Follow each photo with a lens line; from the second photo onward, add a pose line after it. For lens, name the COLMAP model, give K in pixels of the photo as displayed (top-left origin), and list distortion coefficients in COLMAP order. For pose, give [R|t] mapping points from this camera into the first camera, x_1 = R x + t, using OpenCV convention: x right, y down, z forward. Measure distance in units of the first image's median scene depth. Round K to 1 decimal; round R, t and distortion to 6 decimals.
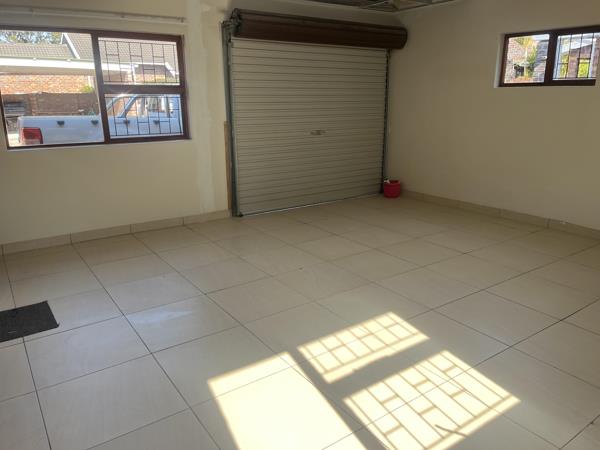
lens RADIAL K [[456.5, 0, 296.8], [0, 456.5, 229.8], [0, 0, 1]] dist [0.028884, -0.005000]
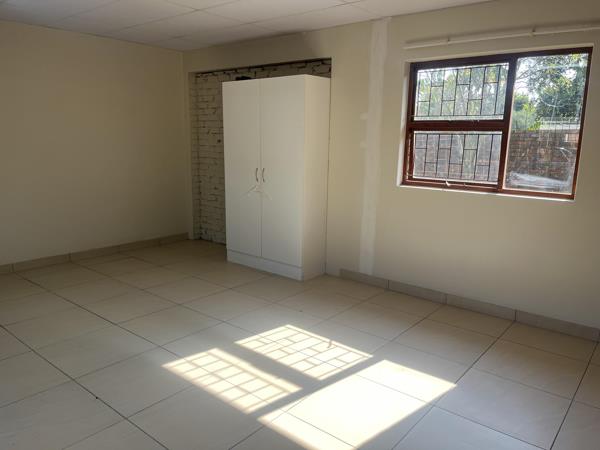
lens RADIAL K [[456.5, 0, 296.8], [0, 456.5, 229.8], [0, 0, 1]] dist [0.028884, -0.005000]
pose [[-0.260462, -0.197002, 0.945172, -0.888427], [0.257564, 0.929306, 0.264672, -0.327060], [-0.930495, 0.312380, -0.191308, 1.049516]]
